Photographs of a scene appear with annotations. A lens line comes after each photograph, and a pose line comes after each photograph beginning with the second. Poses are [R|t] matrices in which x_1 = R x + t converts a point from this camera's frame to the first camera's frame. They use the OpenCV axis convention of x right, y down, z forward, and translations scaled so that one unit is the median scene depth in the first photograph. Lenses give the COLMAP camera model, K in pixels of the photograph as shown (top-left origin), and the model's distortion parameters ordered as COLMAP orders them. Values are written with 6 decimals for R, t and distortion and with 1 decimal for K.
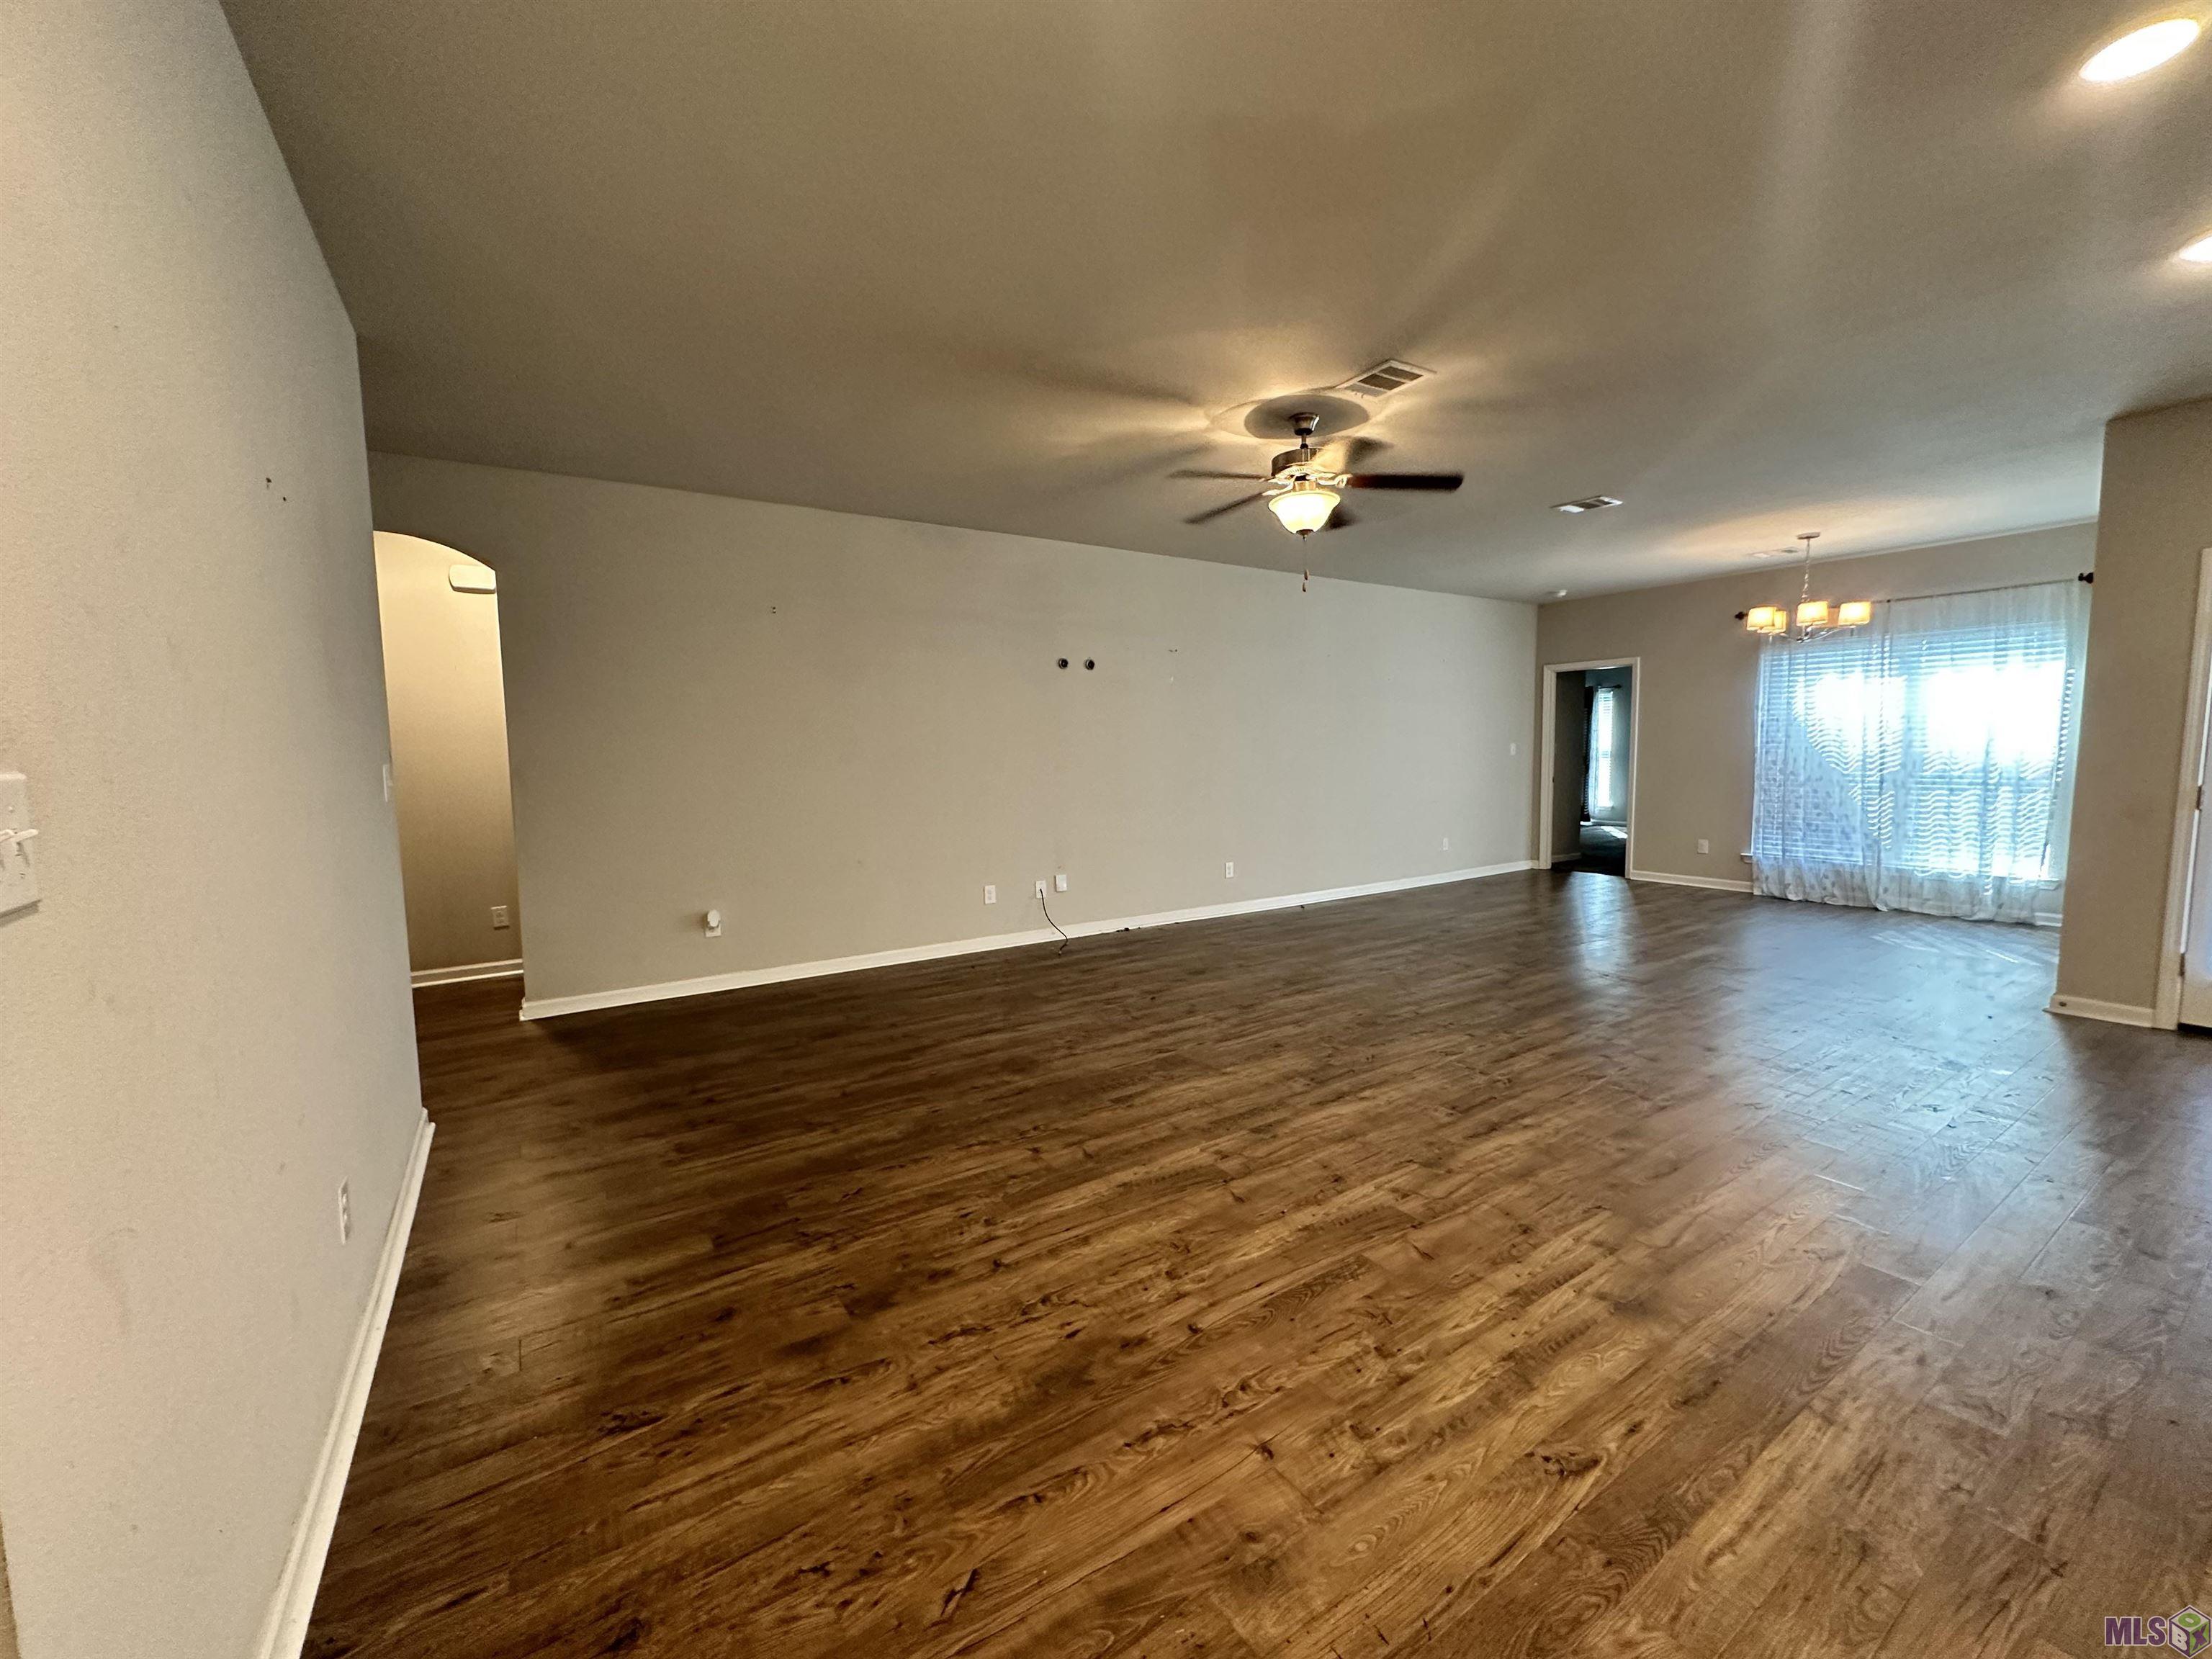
lens RADIAL K [[869.9, 0, 1106.0], [0, 869.9, 829.5], [0, 0, 1]] dist [-0.000347, -0.000048]
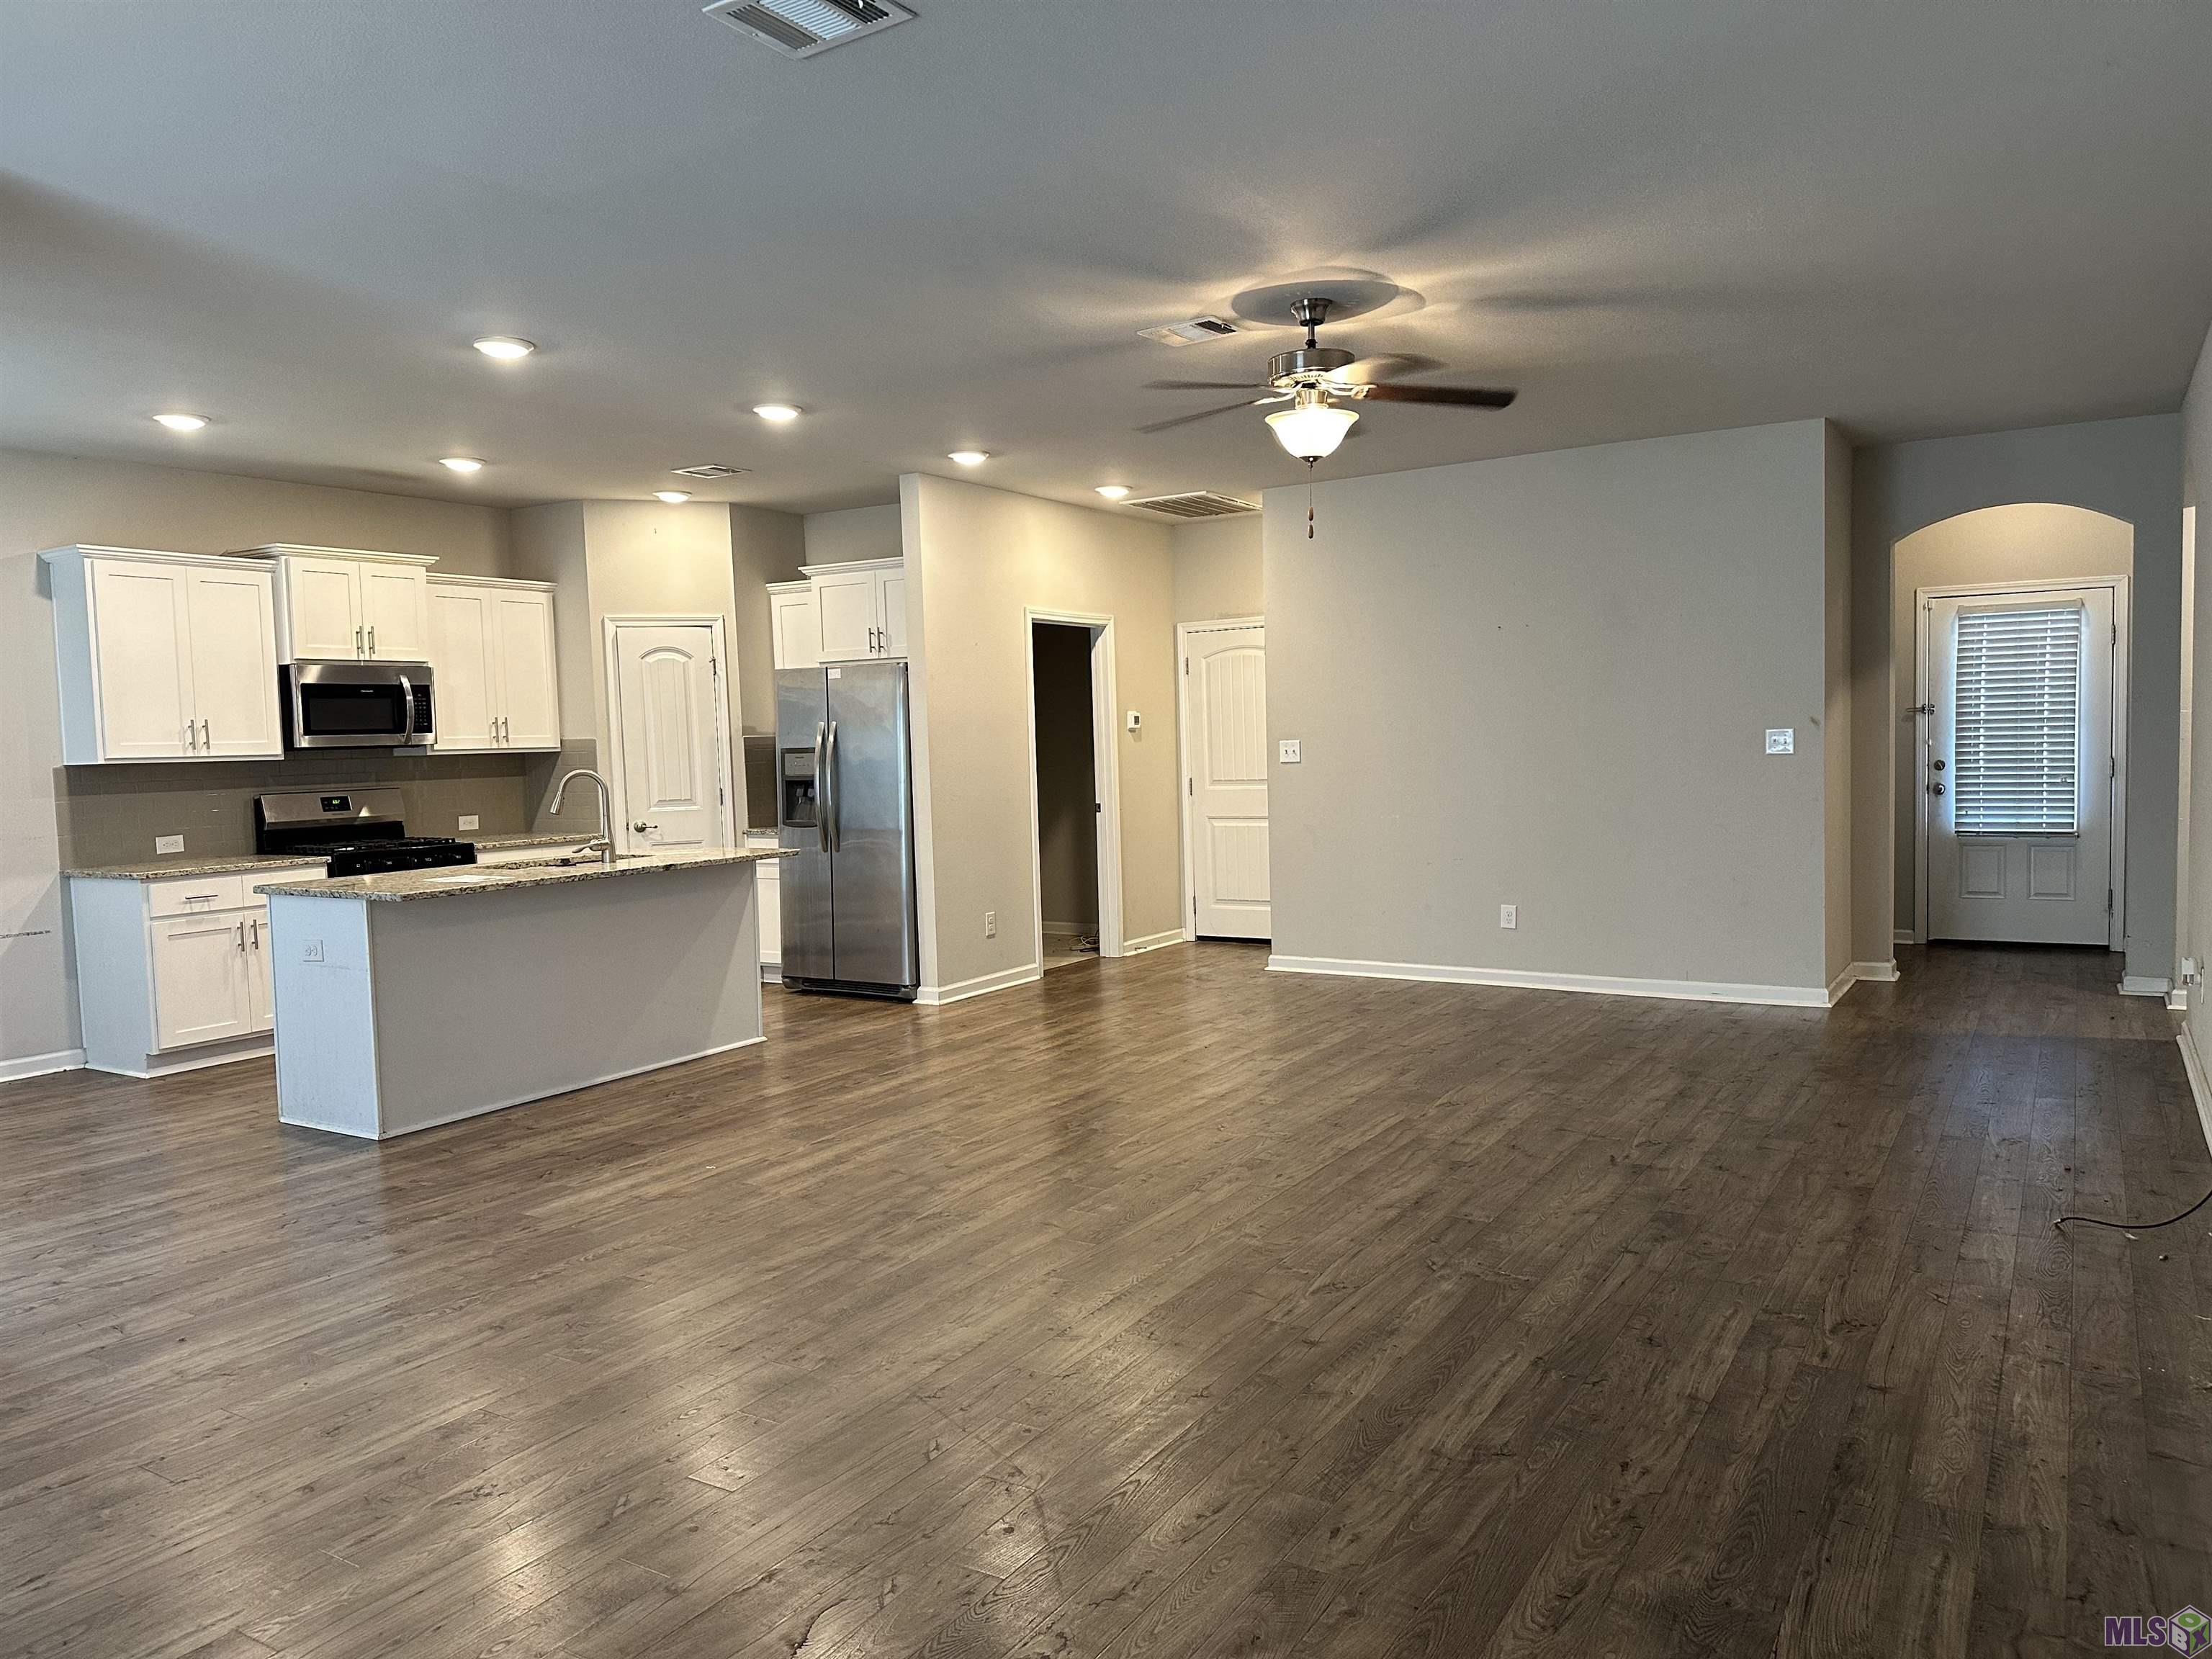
lens RADIAL K [[1557.1, 0, 1106.0], [0, 1557.1, 829.5], [0, 0, 1]] dist [0.002328, 0.000224]
pose [[-0.903535, 0.064929, -0.423566, 0.961691], [0.001202, 0.988834, 0.149015, -0.221298], [0.428512, 0.134131, -0.893525, 2.133171]]
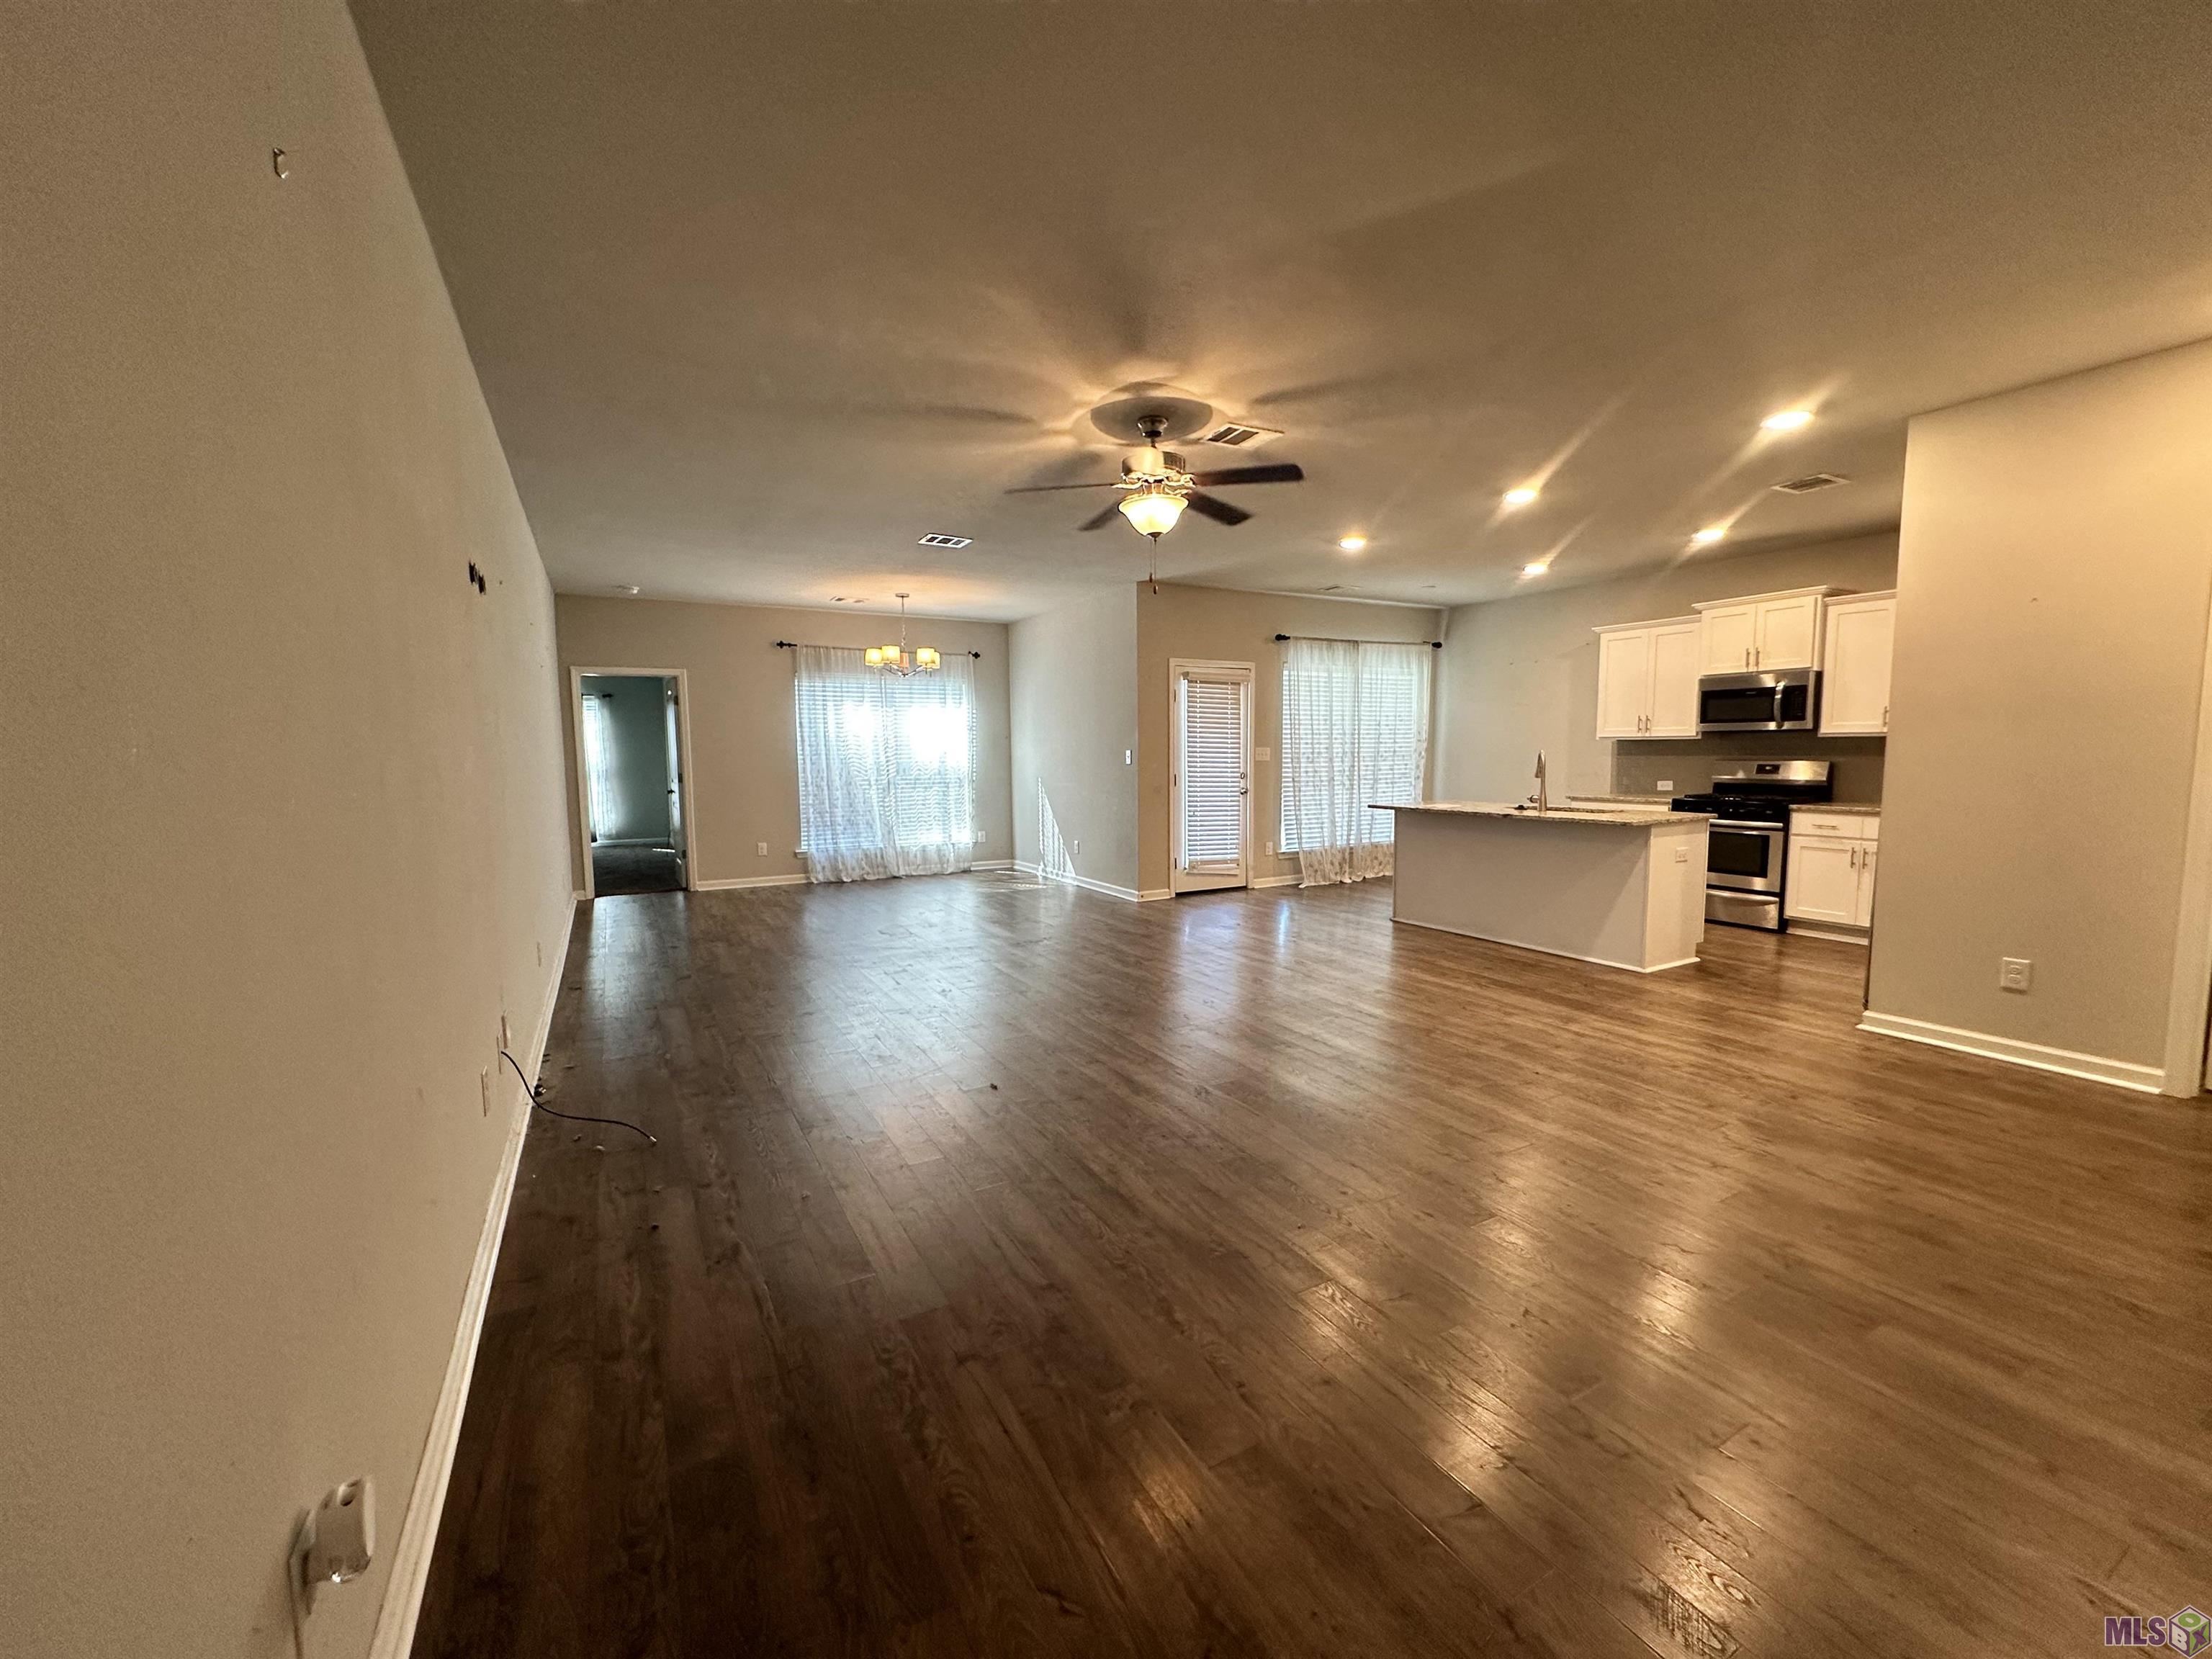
lens RADIAL K [[882.2, 0, 1106.0], [0, 882.2, 829.5], [0, 0, 1]] dist [0.000786, 0.000365]
pose [[0.079863, -0.076726, 0.993849, -0.812307], [0.100920, 0.992533, 0.068515, -0.080228], [-0.991684, 0.094827, 0.087010, 0.996128]]
